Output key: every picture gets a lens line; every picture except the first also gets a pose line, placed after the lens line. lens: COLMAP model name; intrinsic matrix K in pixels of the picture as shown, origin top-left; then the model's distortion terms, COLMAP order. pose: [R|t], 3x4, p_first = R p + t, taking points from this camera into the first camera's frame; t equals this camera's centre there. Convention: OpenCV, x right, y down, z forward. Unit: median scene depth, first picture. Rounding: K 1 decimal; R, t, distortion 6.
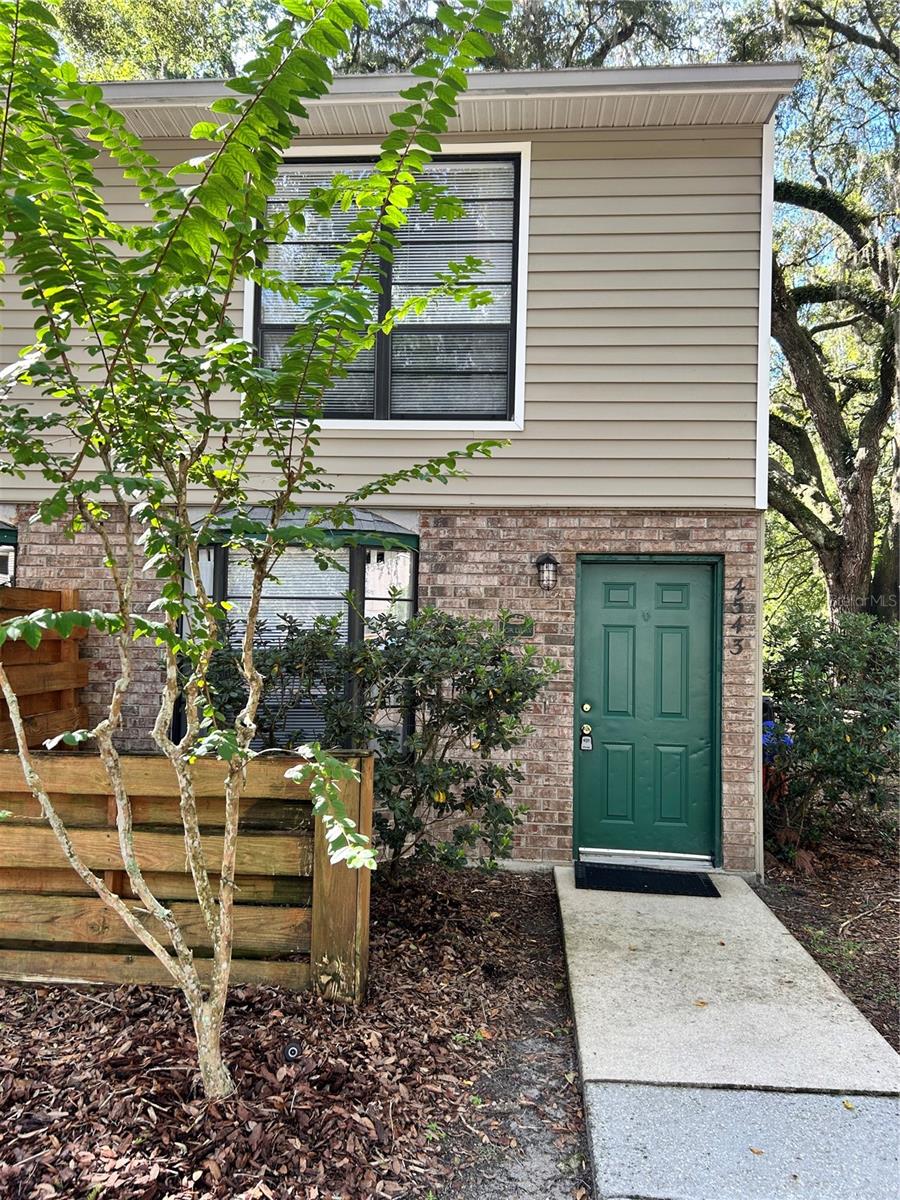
lens RADIAL K [[917.7, 0, 437.6], [0, 917.7, 595.0], [0, 0, 1]] dist [0.066526, -0.055716]
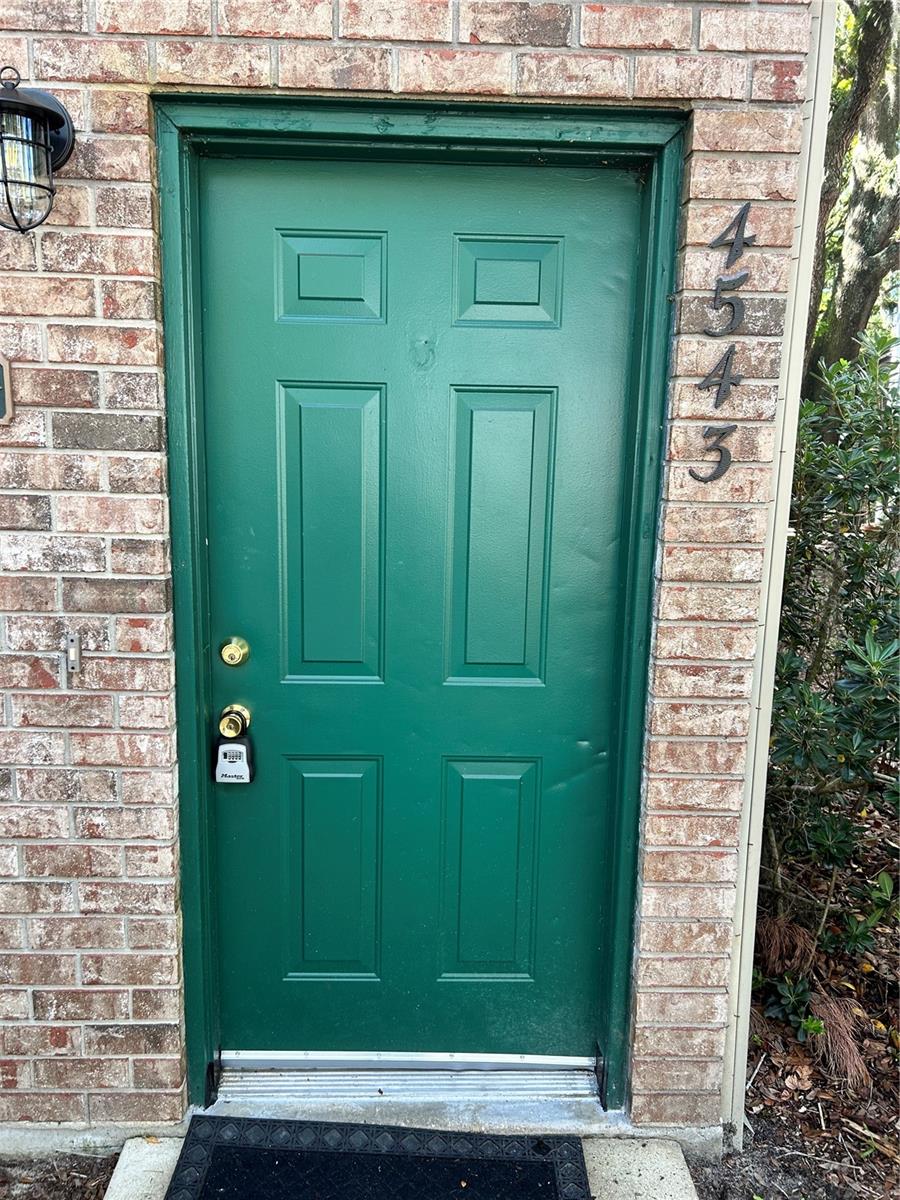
lens RADIAL K [[917.7, 0, 450.5], [0, 917.7, 611.6], [0, 0, 1]] dist [0.066526, -0.055716]
pose [[0.992072, -0.024047, 0.123346, 0.202174], [-0.004843, 0.973475, 0.228742, 0.037407], [-0.125575, -0.227526, 0.965641, 0.708533]]
